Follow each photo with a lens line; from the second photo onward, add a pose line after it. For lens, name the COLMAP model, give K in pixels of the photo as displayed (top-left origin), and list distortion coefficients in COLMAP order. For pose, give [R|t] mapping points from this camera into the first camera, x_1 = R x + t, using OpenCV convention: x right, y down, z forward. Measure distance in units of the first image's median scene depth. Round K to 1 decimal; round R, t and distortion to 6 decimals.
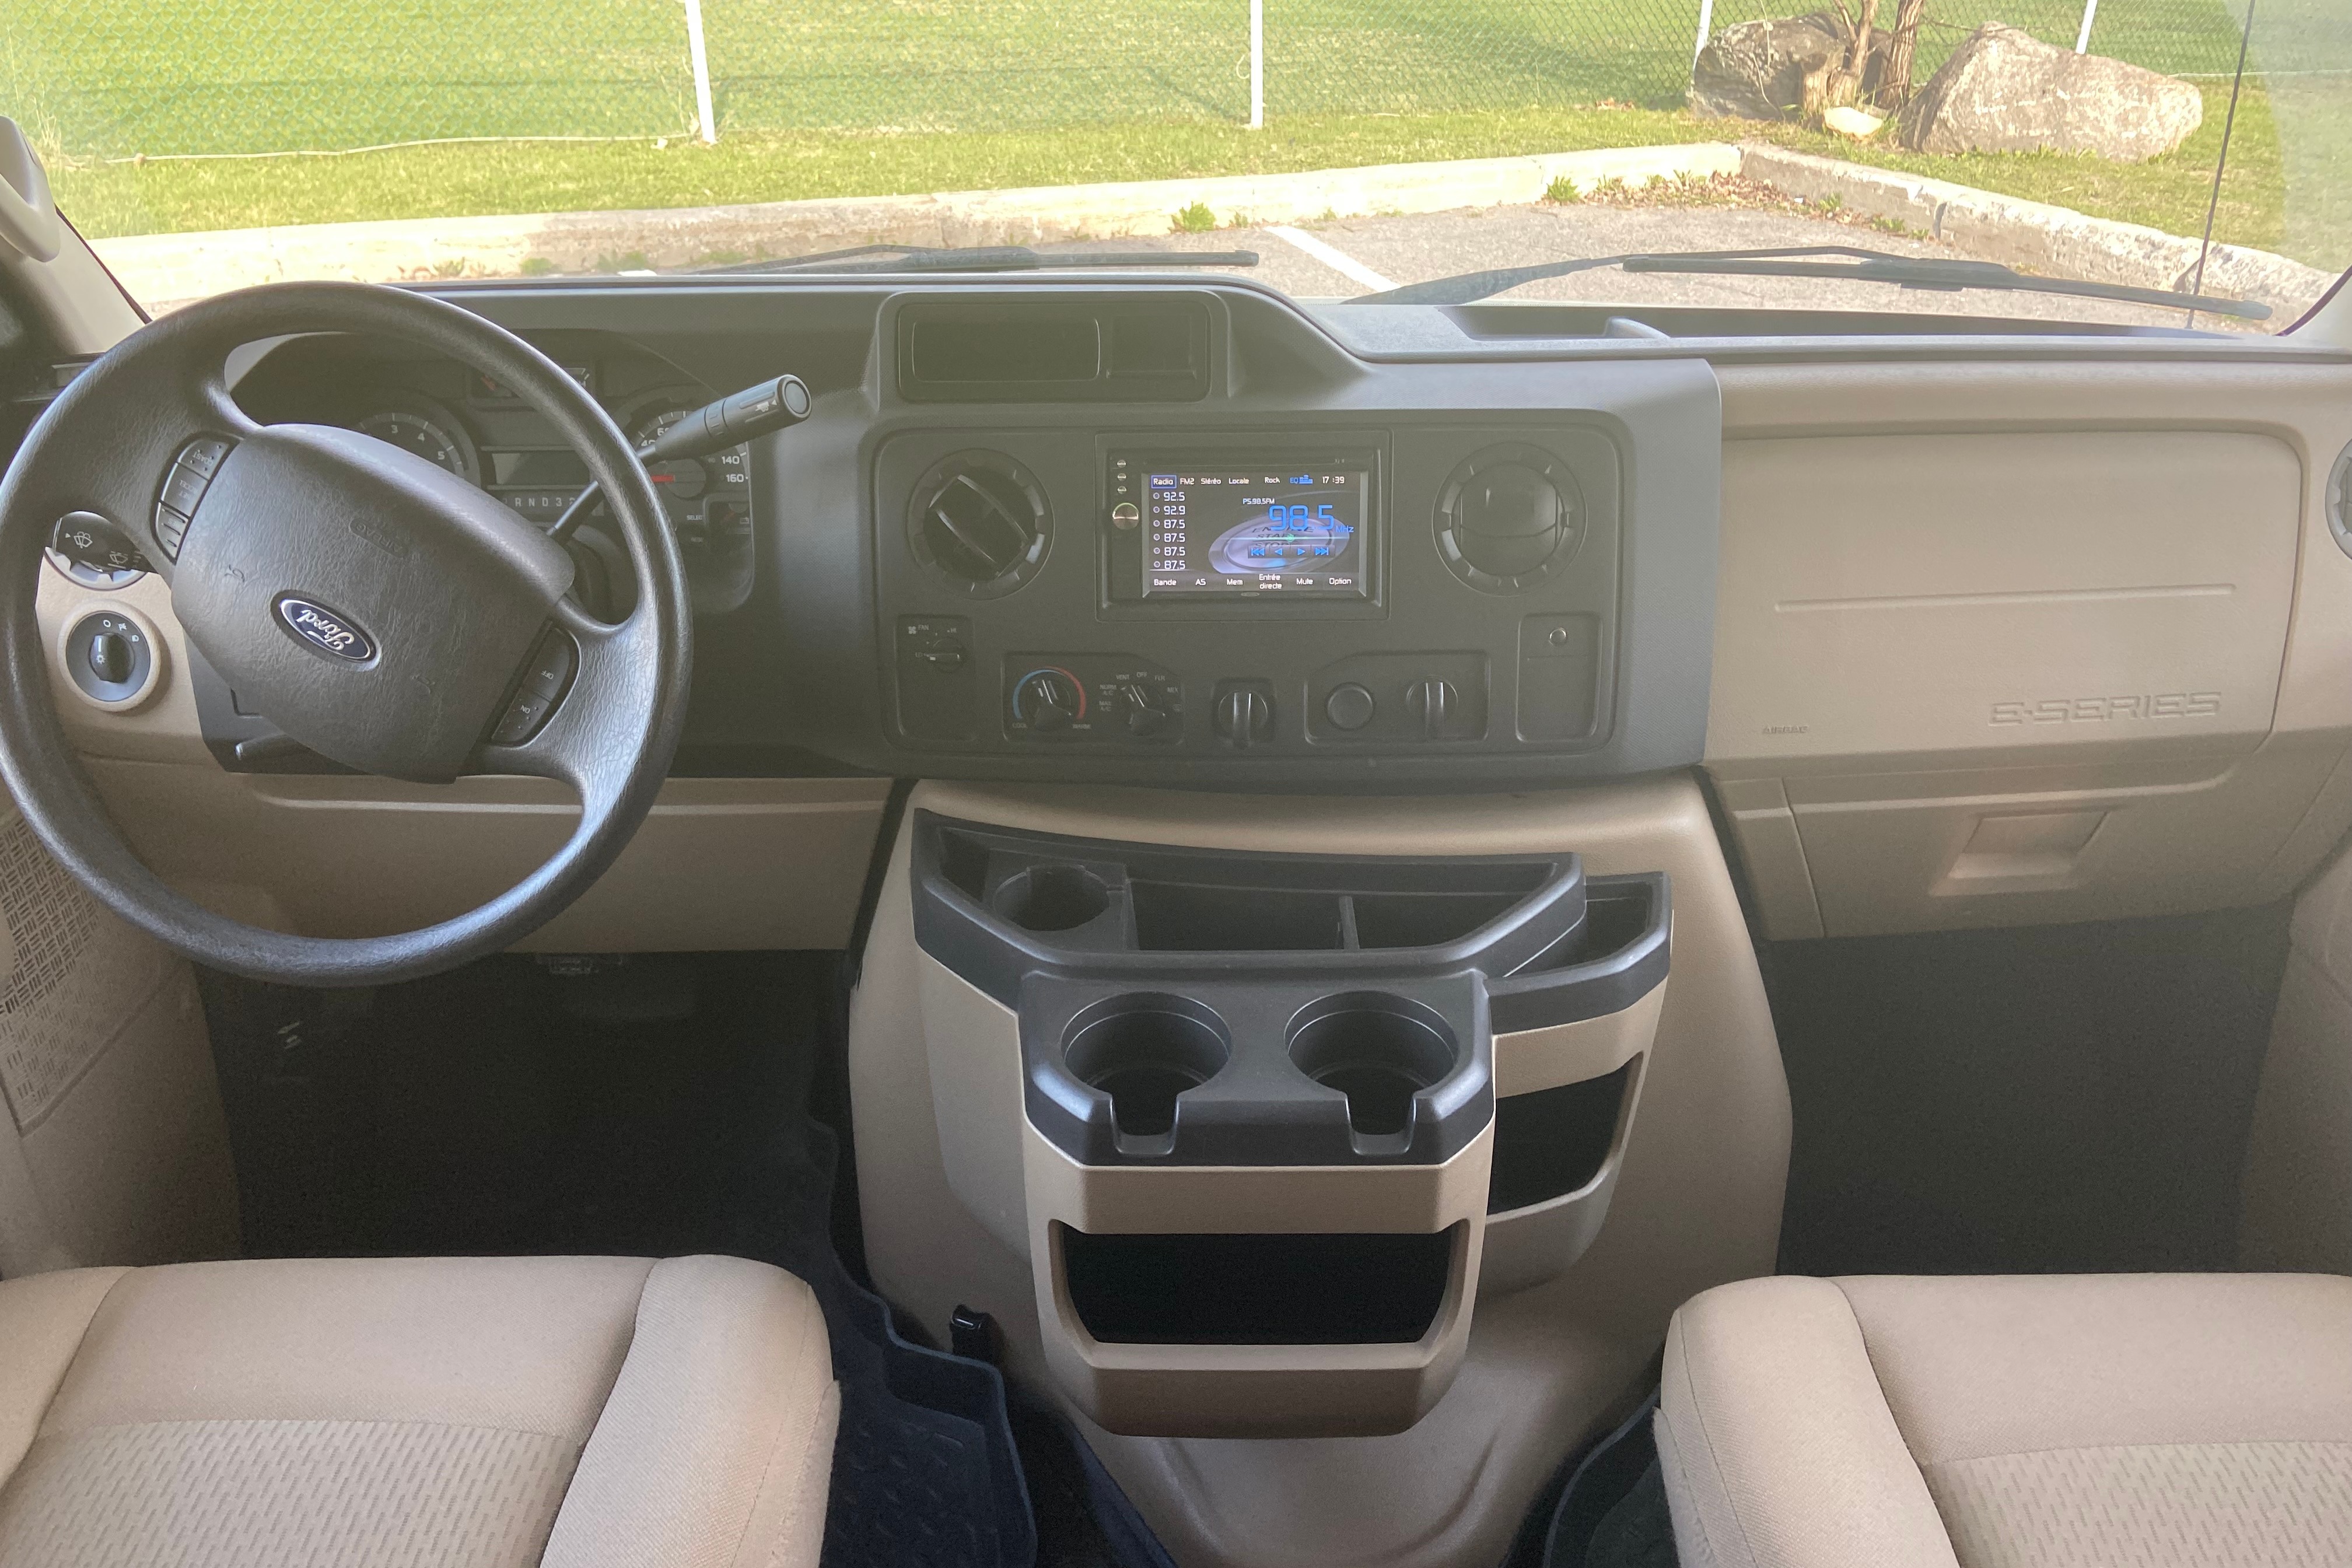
lens RADIAL K [[1808.2, 0, 1176.0], [0, 1808.2, 791.9], [0, 0, 1]] dist [0.062246, -0.009125]
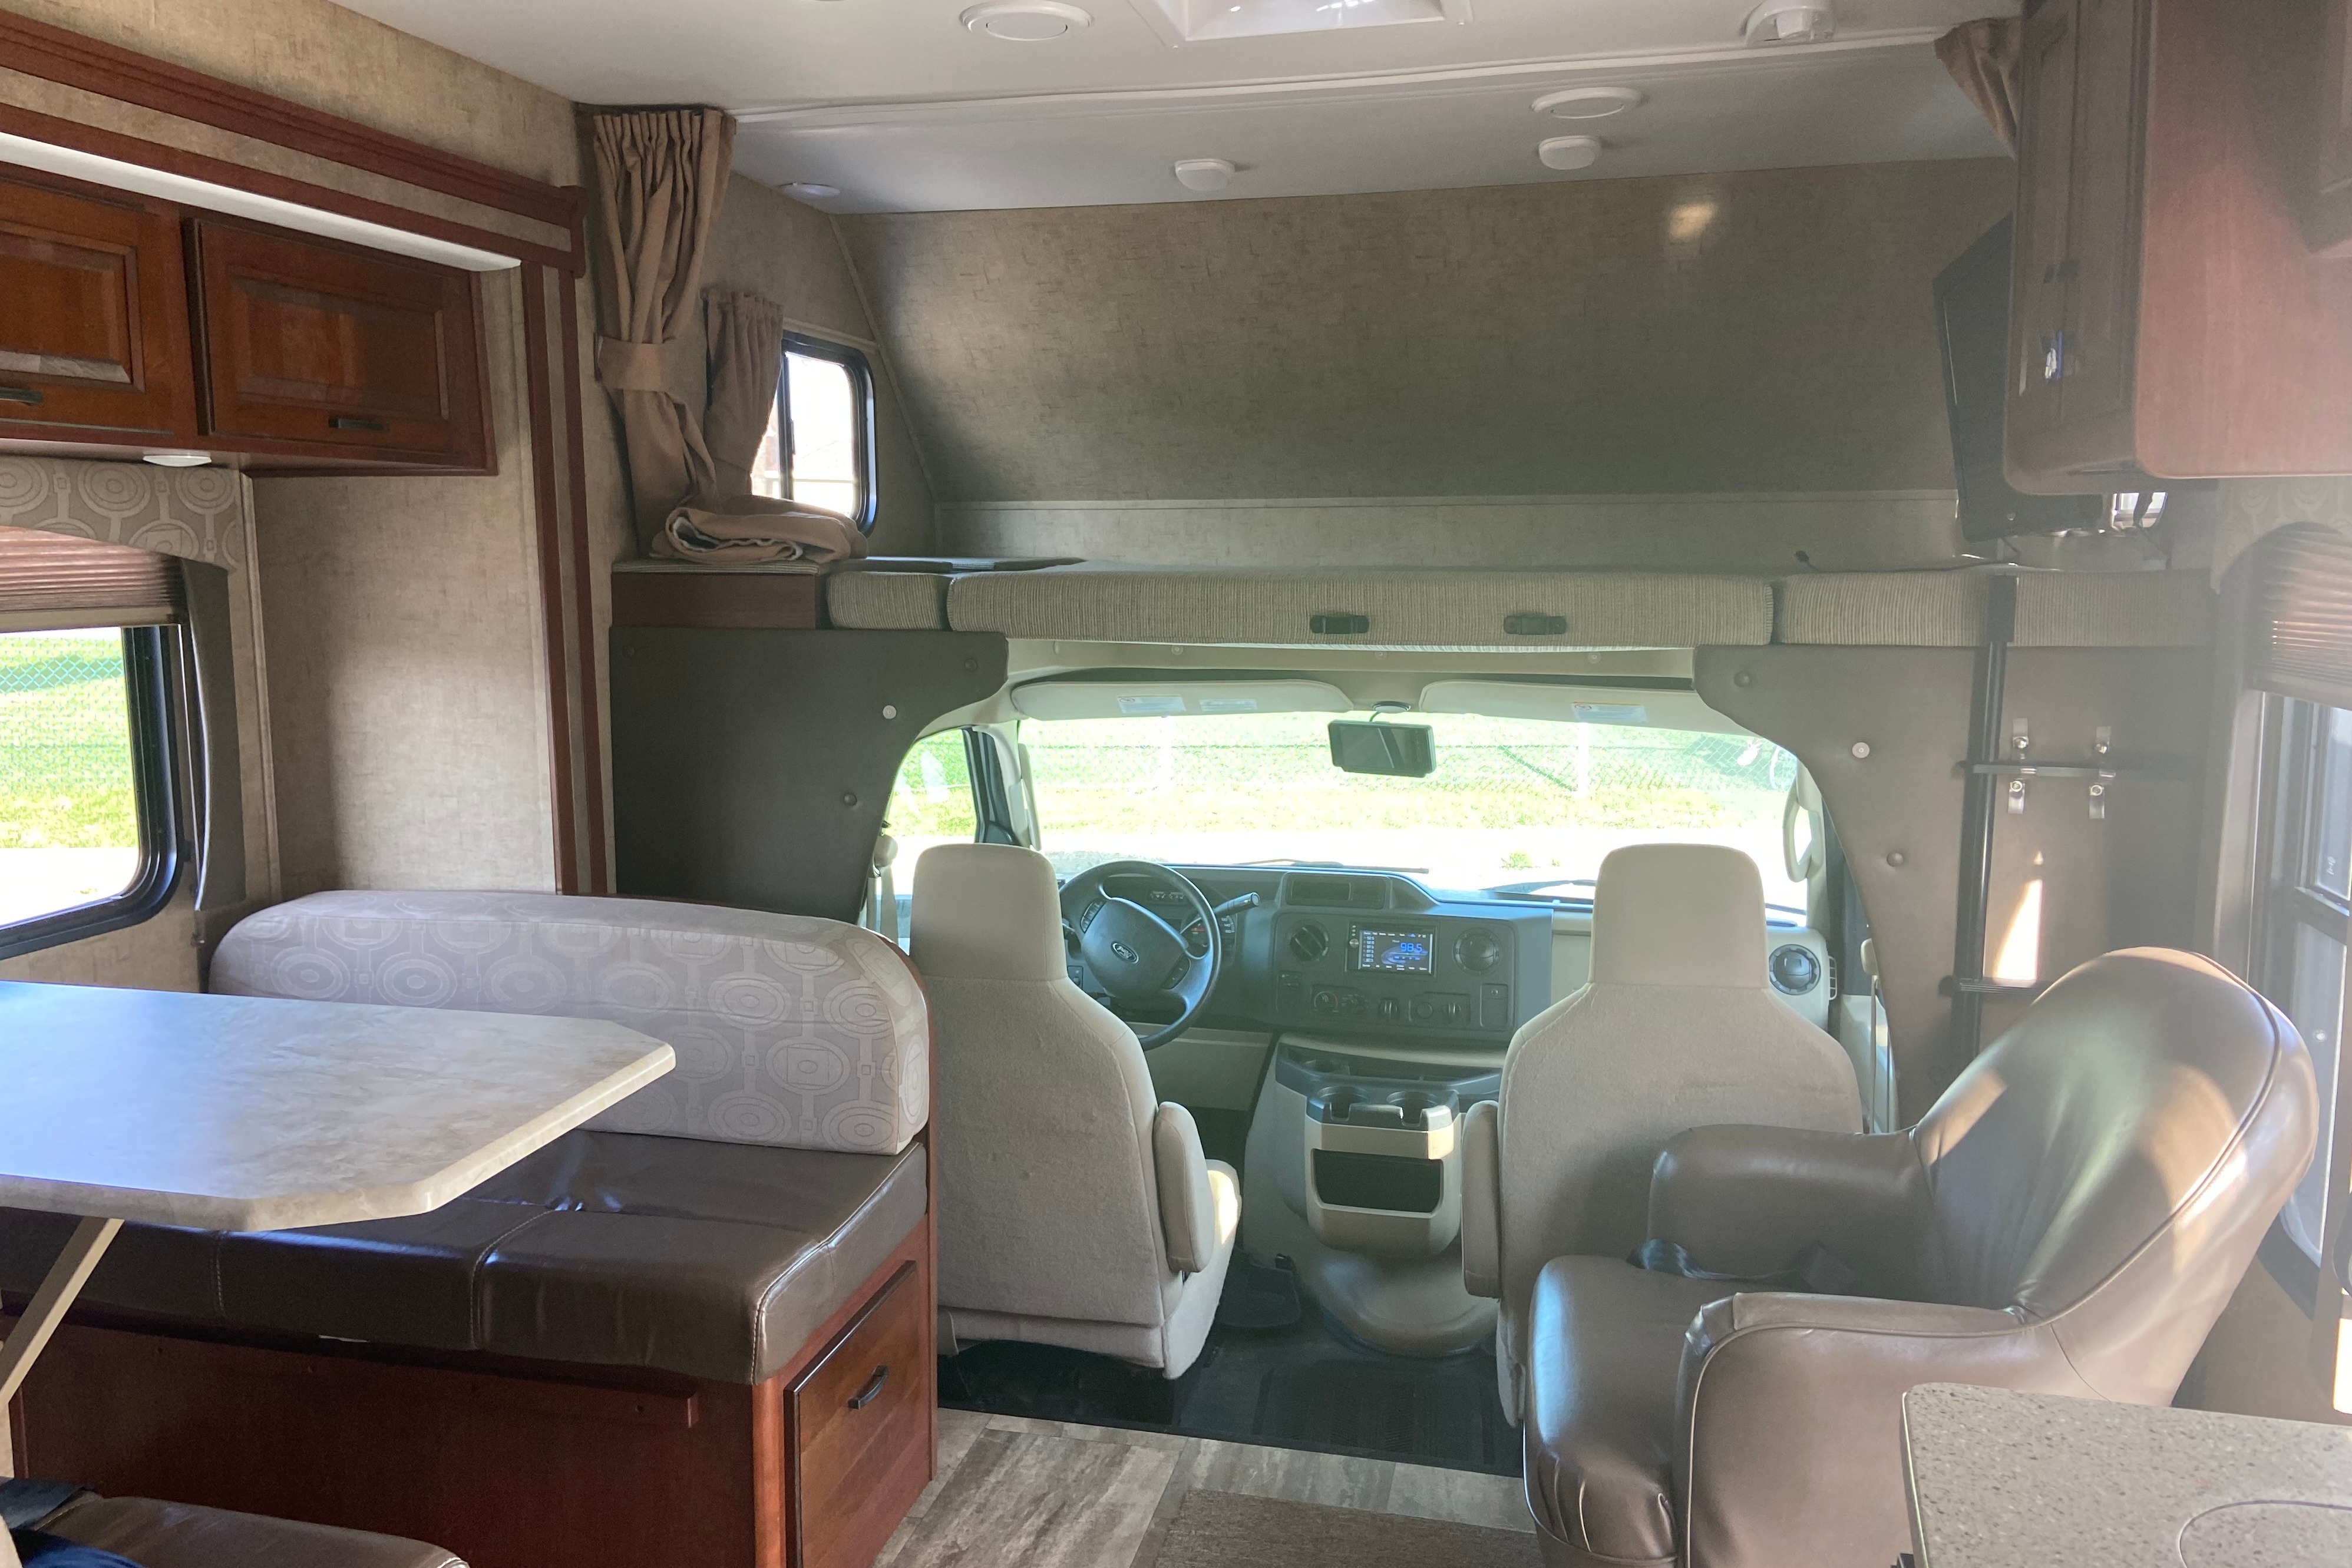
lens RADIAL K [[1776.0, 0, 1158.7], [0, 1776.0, 765.9], [0, 0, 1]] dist [0.124859, -0.148810]
pose [[0.974601, 0.040153, -0.220321, 0.308432], [-0.113668, 0.936346, -0.332169, 0.621858], [0.192959, 0.348775, 0.917127, -2.000385]]
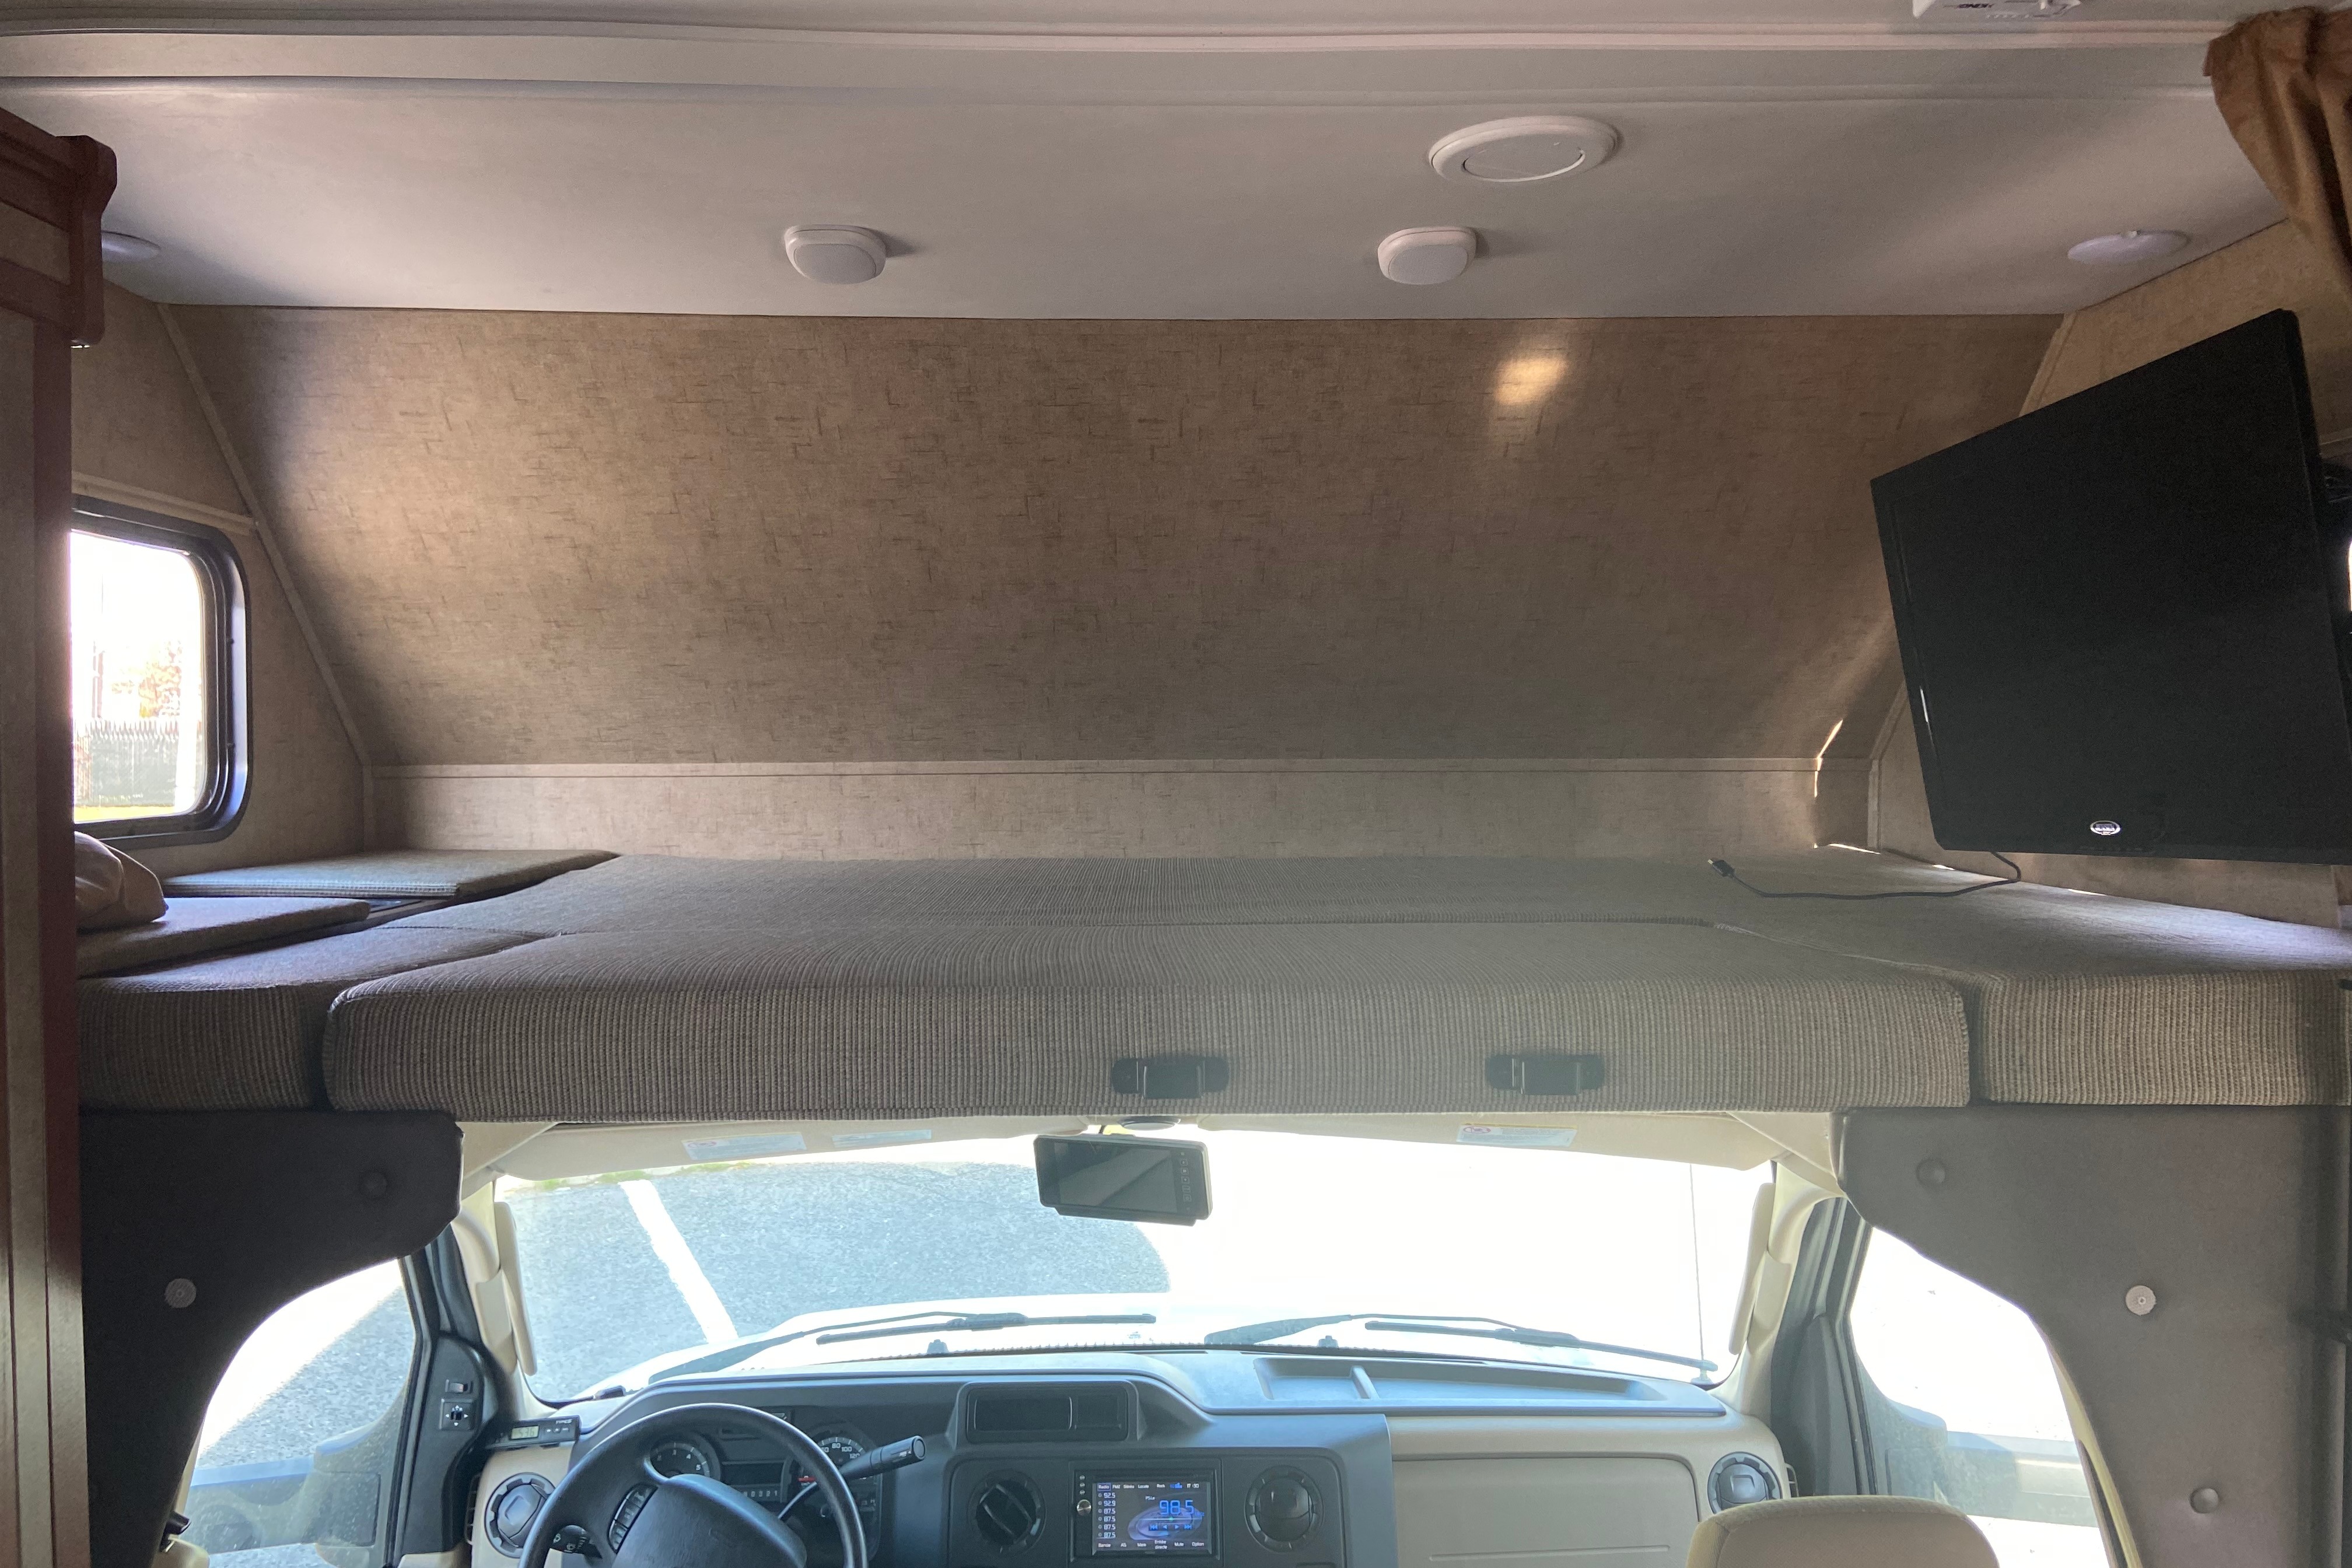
lens RADIAL K [[1776.2, 0, 1158.7], [0, 1776.2, 765.9], [0, 0, 1]] dist [0.124859, -0.148810]
pose [[0.999226, 0.008919, 0.038325, -0.029103], [0.009273, 0.893170, -0.449623, 0.005553], [-0.038241, 0.449630, 0.892396, -1.042942]]
